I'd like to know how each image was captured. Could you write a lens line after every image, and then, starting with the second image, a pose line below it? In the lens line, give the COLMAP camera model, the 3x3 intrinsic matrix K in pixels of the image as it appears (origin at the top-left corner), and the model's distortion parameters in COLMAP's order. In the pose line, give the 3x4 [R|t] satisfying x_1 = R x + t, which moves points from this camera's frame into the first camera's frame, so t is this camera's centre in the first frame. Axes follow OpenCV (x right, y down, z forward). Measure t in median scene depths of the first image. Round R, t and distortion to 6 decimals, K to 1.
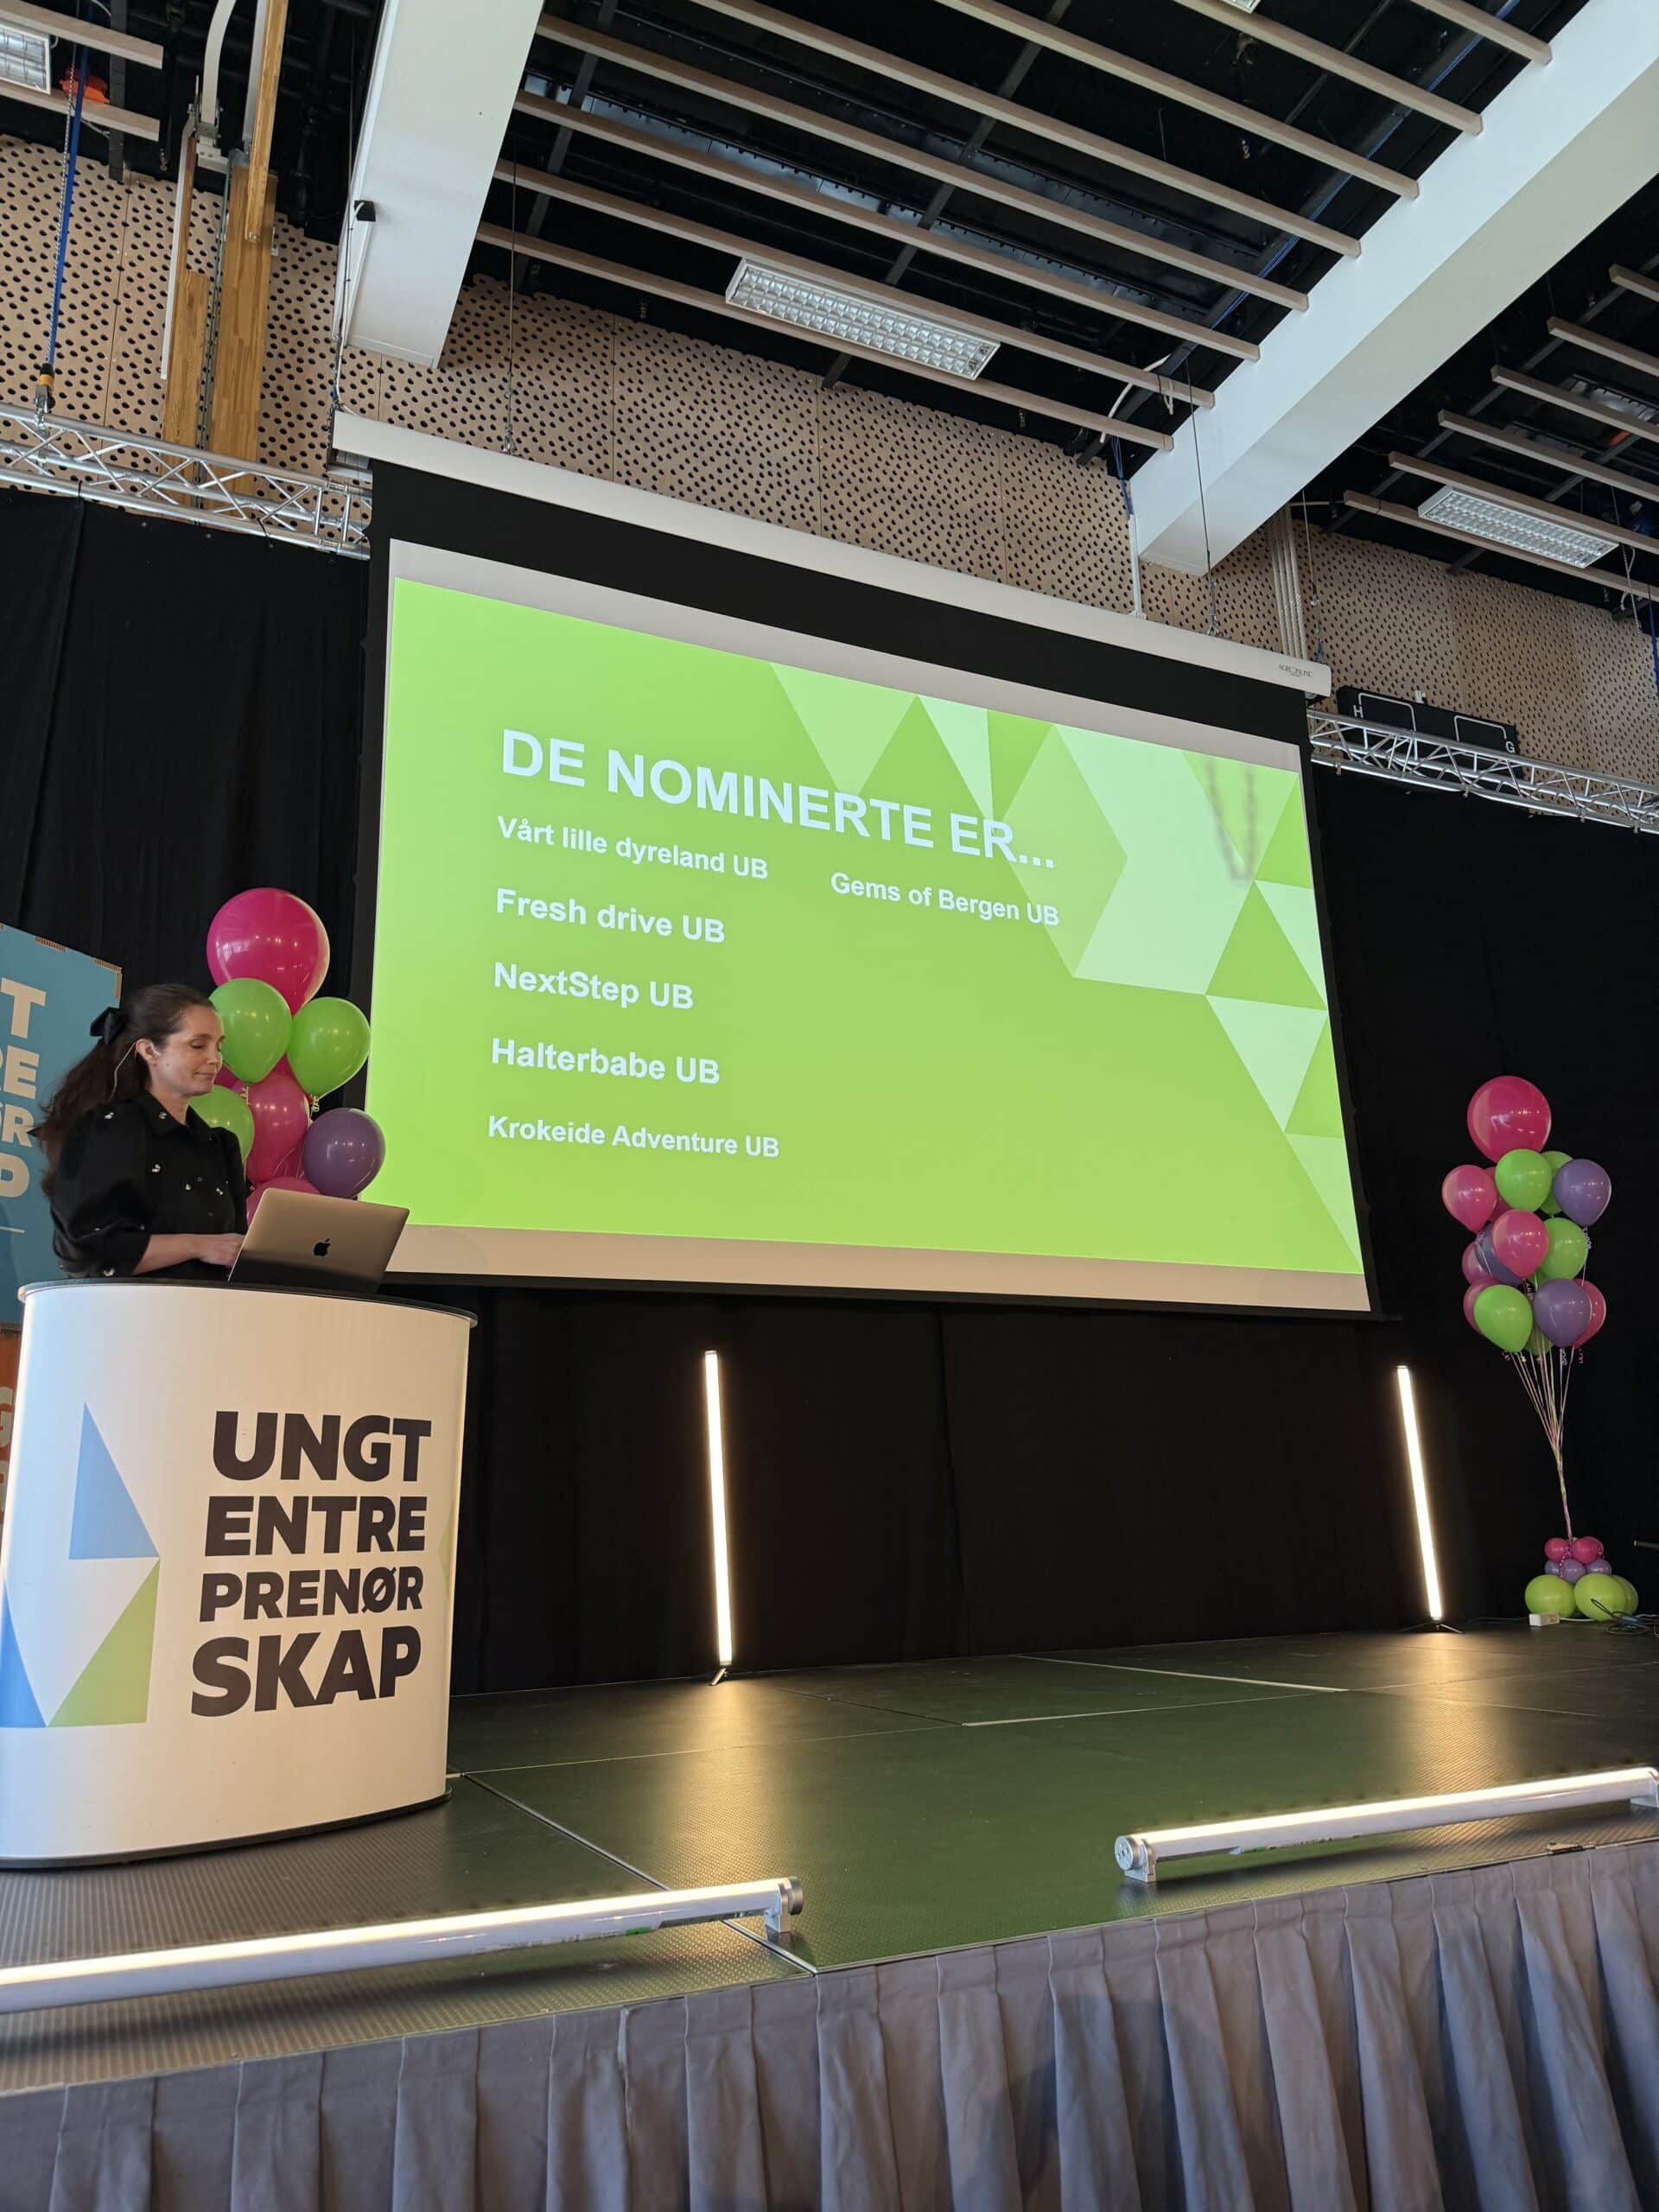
lens RADIAL K [[1561.5, 0, 829.5], [0, 1561.5, 1106.0], [0, 0, 1]] dist [0.001654, -0.008115]
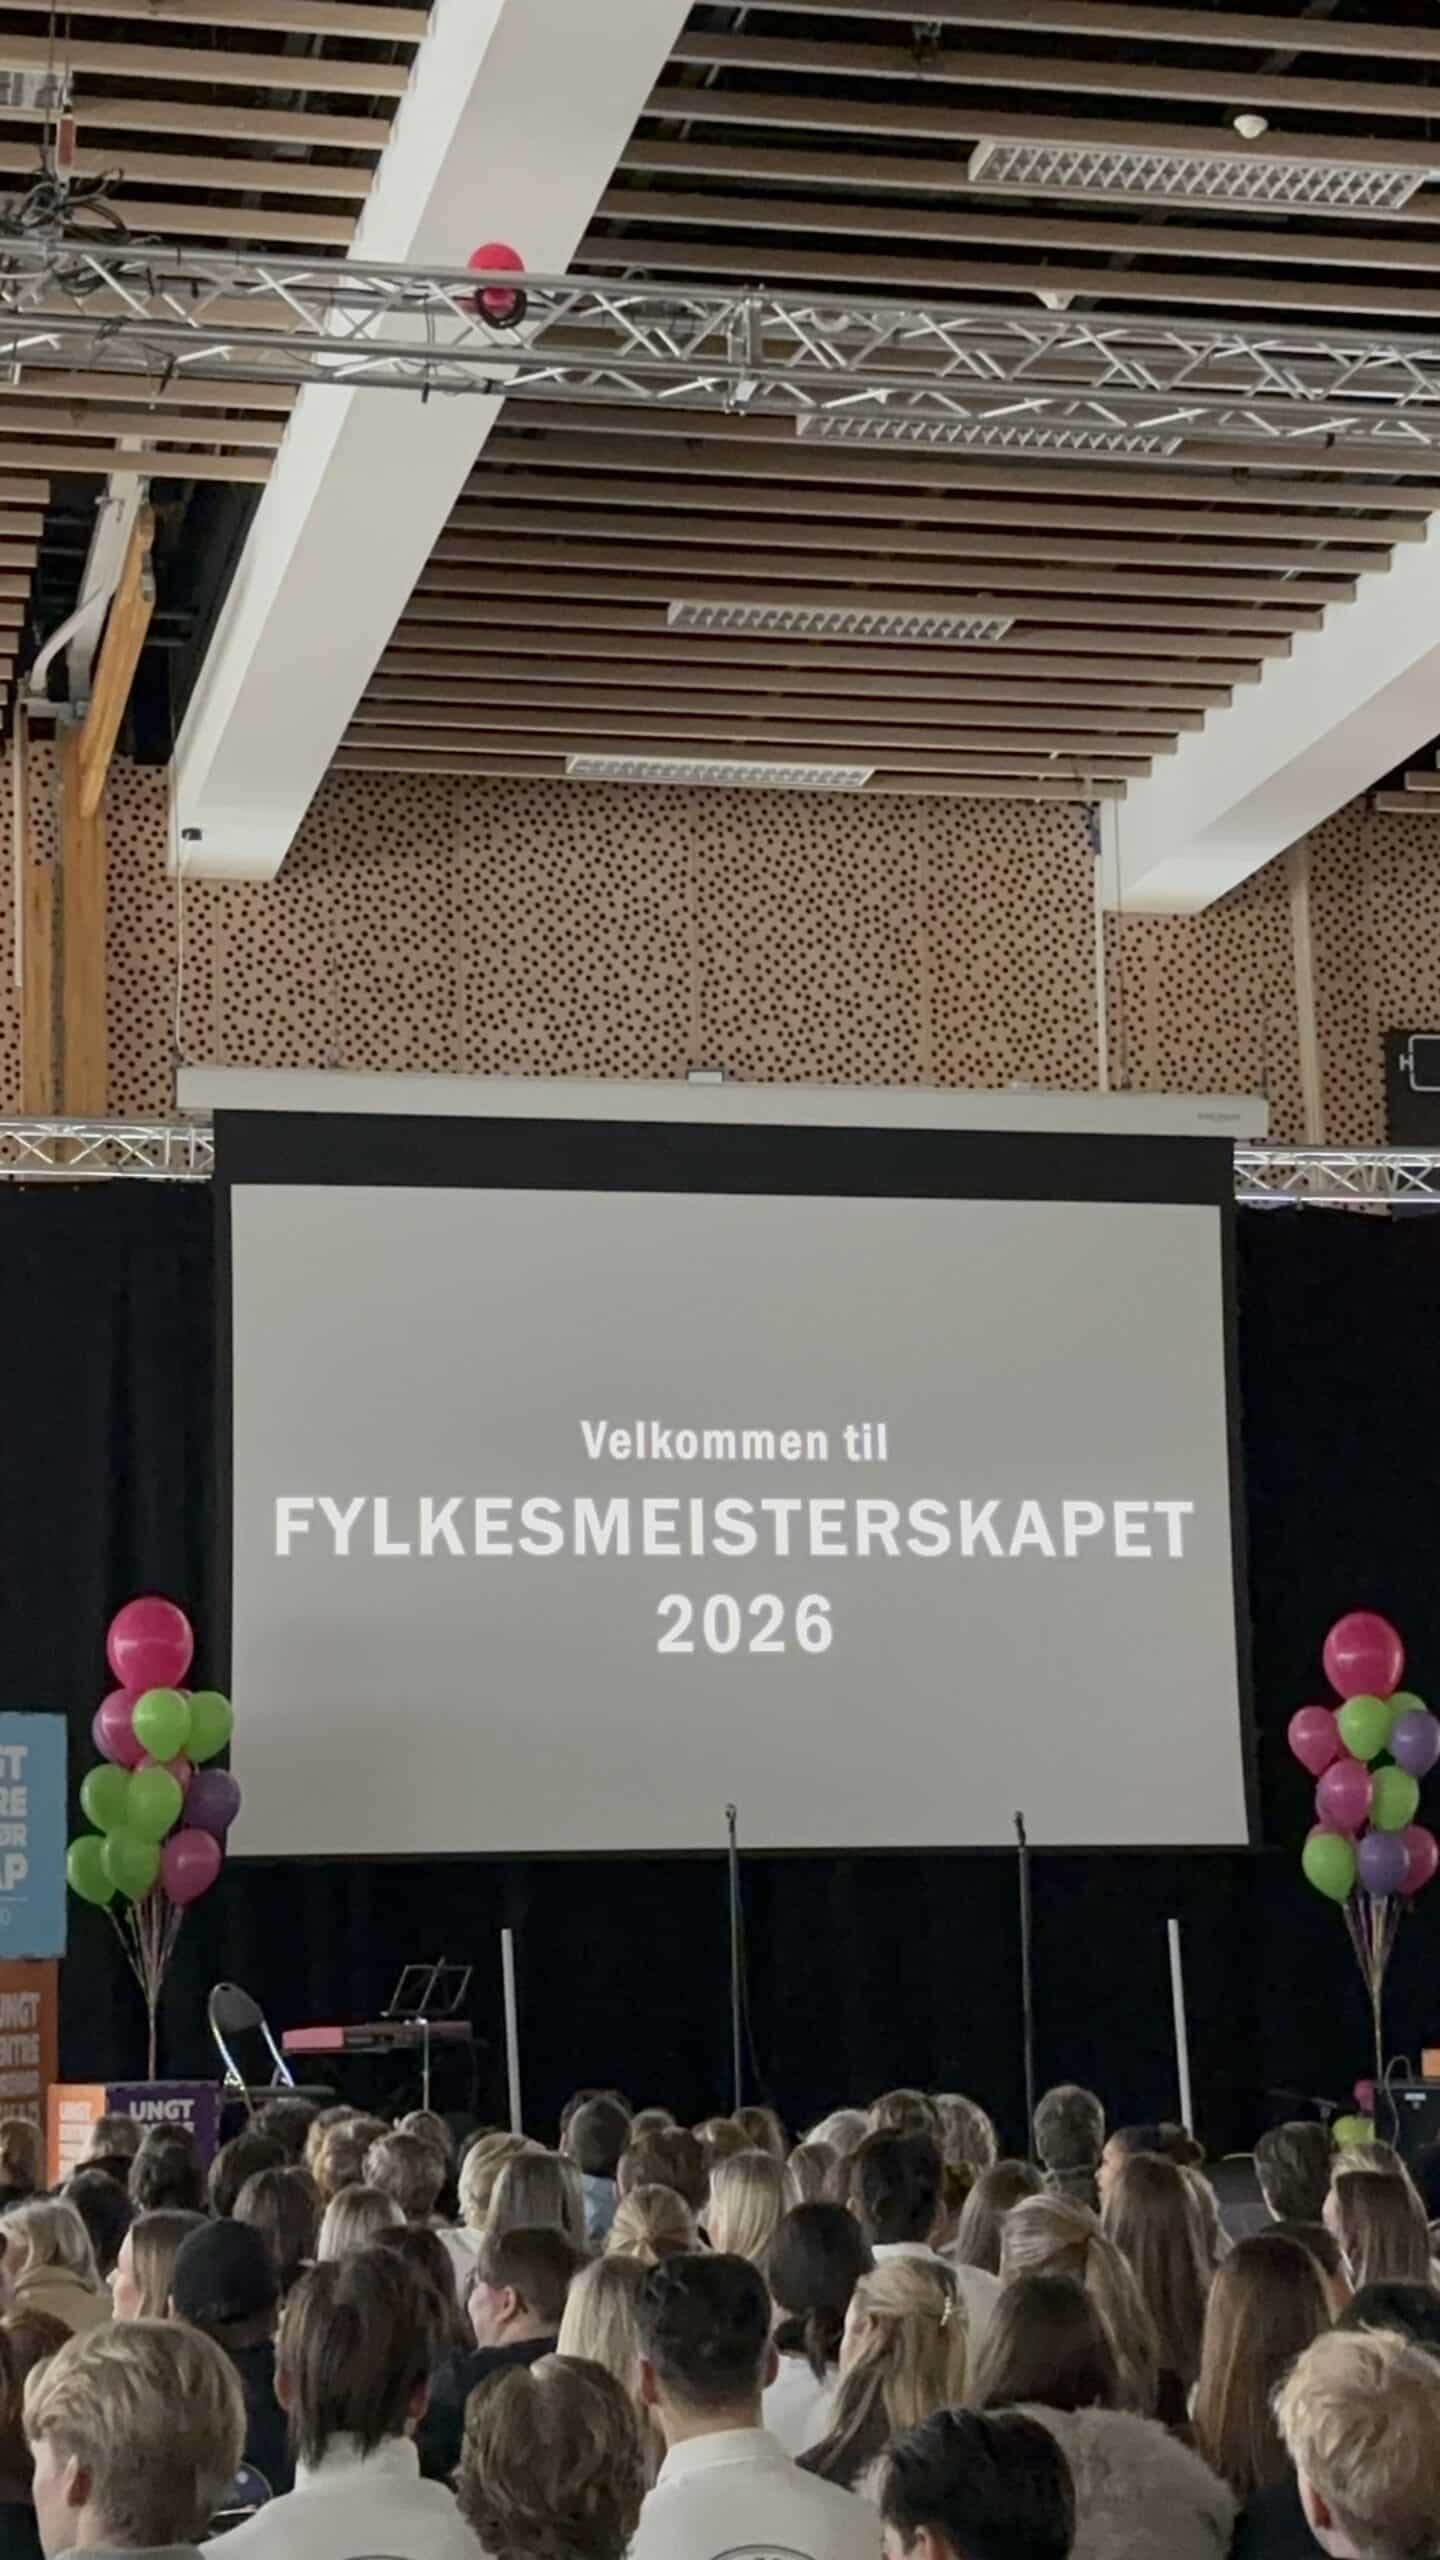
lens RADIAL K [[4478.7, 0, 720.0], [0, 4478.7, 1280.0], [0, 0, 1]] dist [0.329983, -1.815830]
pose [[0.978969, -0.018248, -0.203192, 0.615357], [0.042038, 0.992661, 0.113391, -0.558438], [0.199631, -0.119548, 0.972551, -1.784724]]
